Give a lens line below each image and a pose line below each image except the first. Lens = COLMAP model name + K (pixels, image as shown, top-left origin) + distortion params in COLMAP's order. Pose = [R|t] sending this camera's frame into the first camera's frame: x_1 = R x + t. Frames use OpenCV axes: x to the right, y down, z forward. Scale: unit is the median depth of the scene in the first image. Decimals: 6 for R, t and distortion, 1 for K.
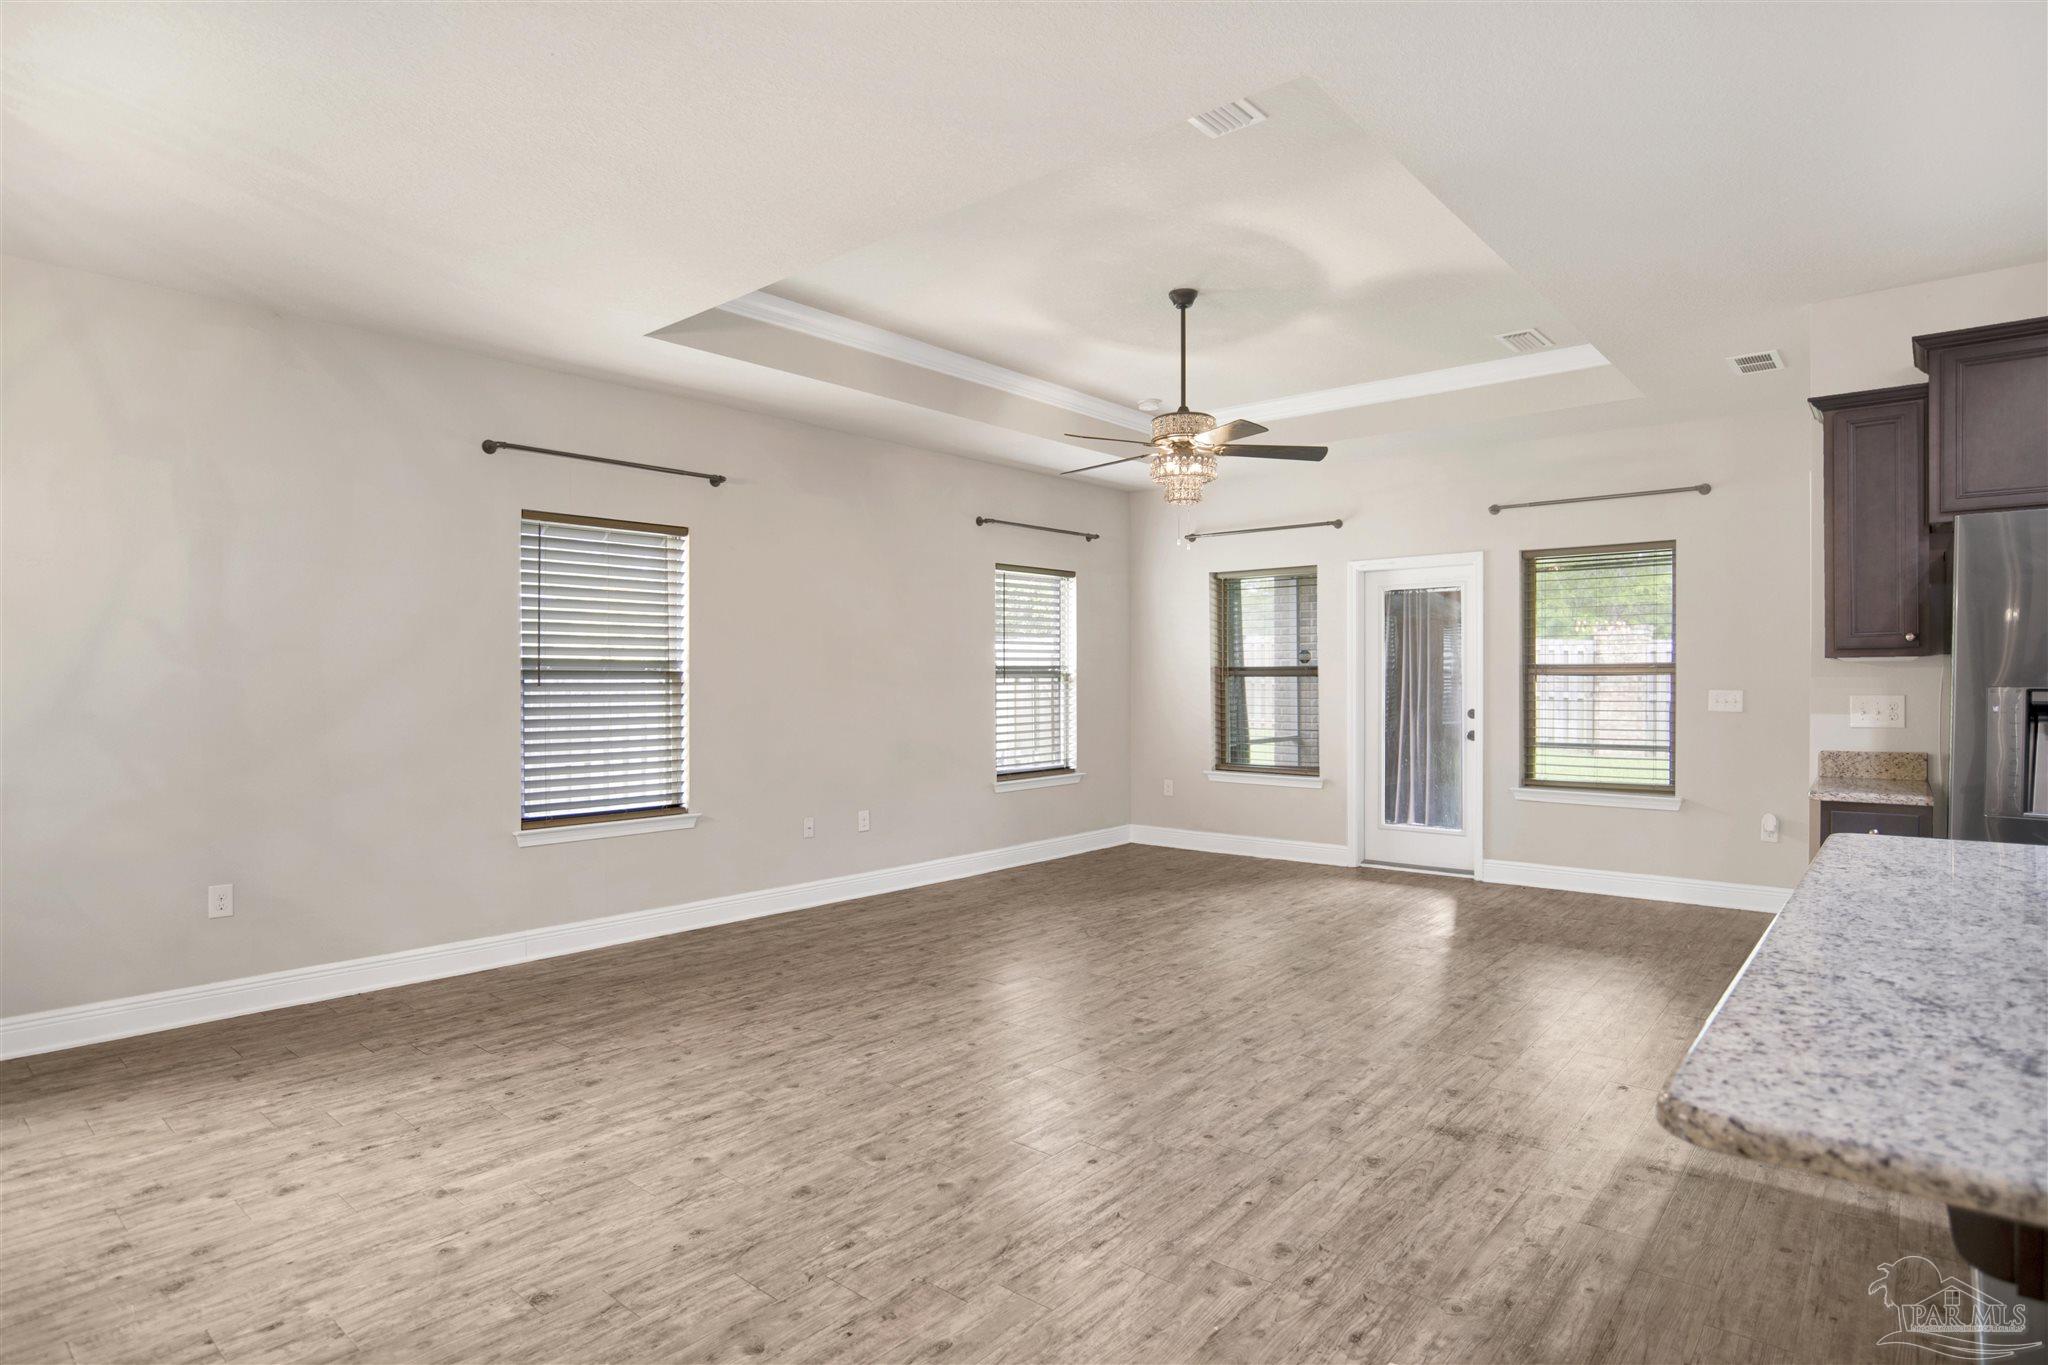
lens RADIAL K [[1085.7, 0, 1031.1], [0, 1085.7, 676.8], [0, 0, 1]] dist [-0.065489, 0.020933]
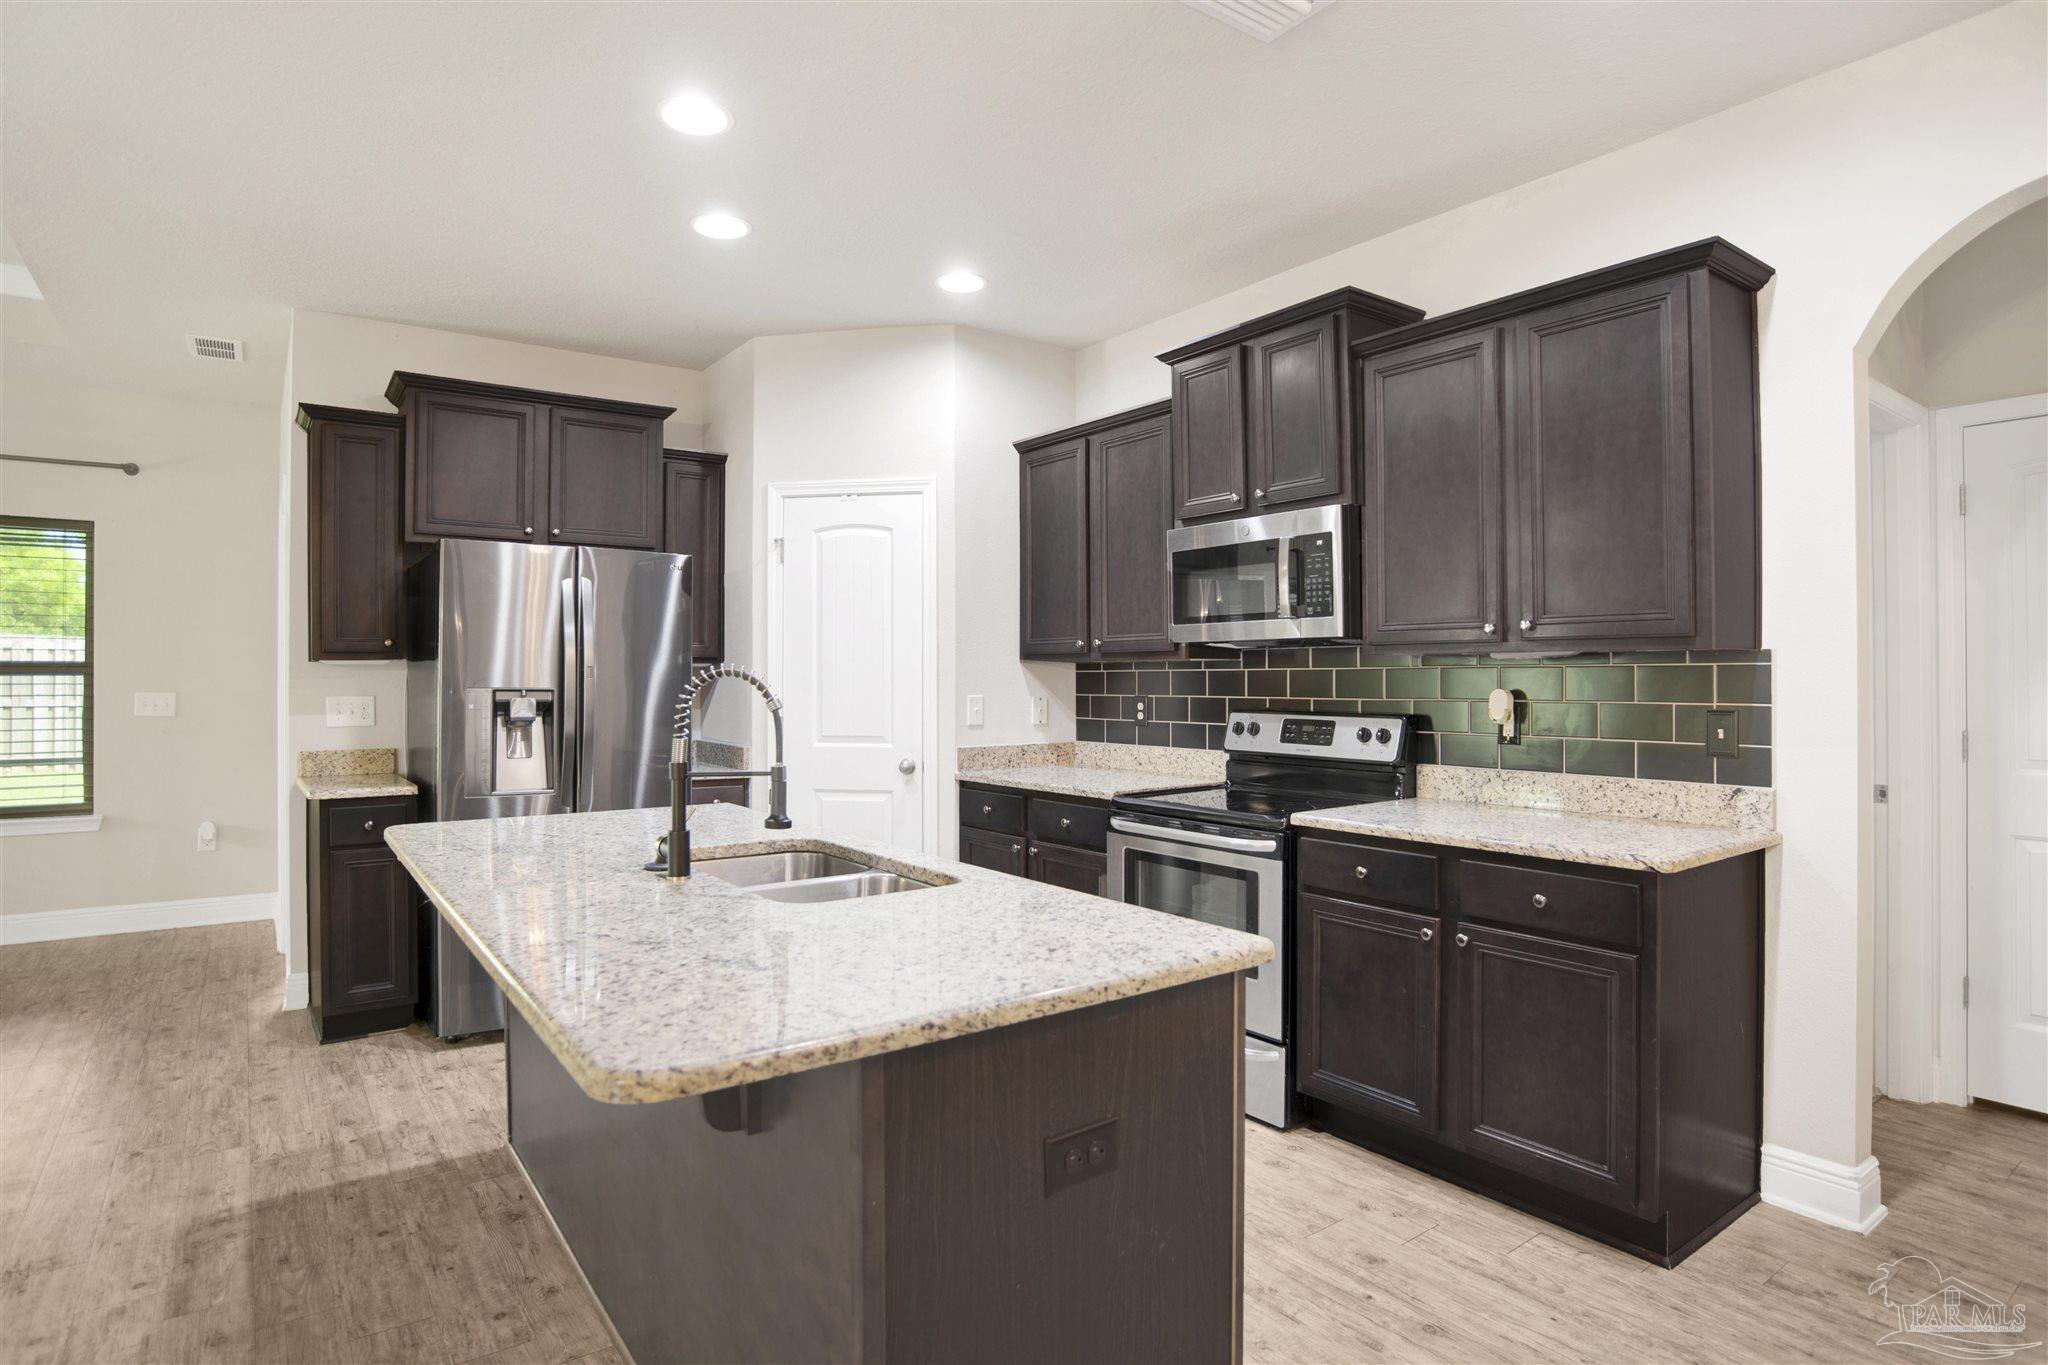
lens RADIAL K [[1085.7, 0, 1031.5], [0, 1085.7, 680.9], [0, 0, 1]] dist [-0.065489, 0.020933]
pose [[0.226329, 0.002074, 0.974049, -0.083203], [-0.003669, 0.999992, -0.001277, 0.000989], [-0.974044, -0.003285, 0.226335, 0.082125]]
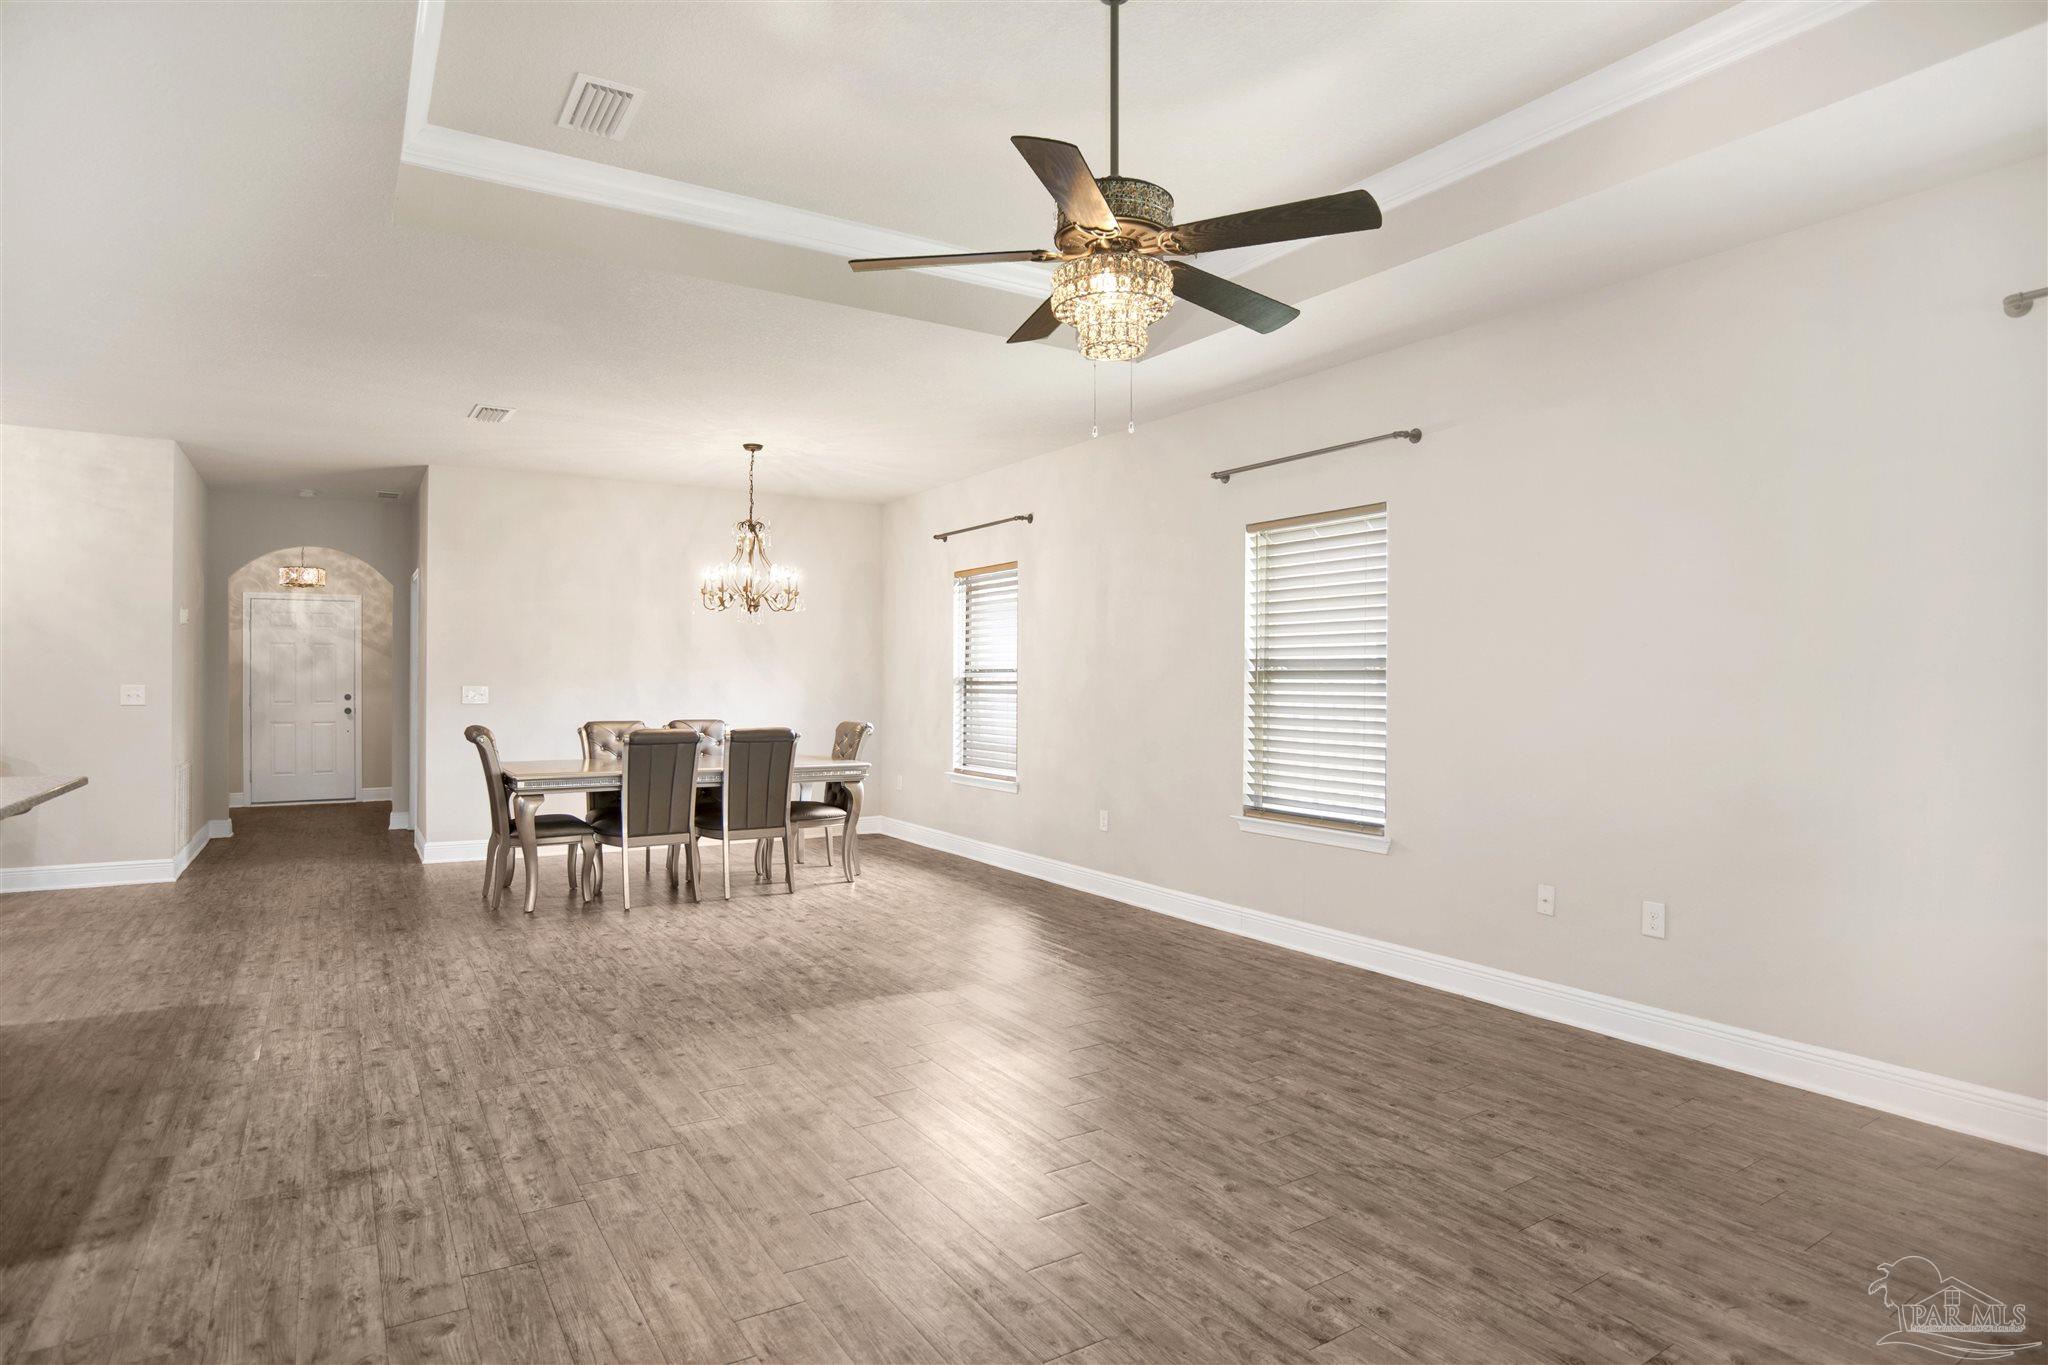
lens RADIAL K [[1085.7, 0, 1011.6], [0, 1085.7, 694.6], [0, 0, 1]] dist [-0.065489, 0.020933]
pose [[-0.297009, 0.012819, -0.954789, 0.811381], [-0.003005, 0.999892, 0.014360, 0.003128], [0.954870, 0.007134, -0.296939, 1.349439]]
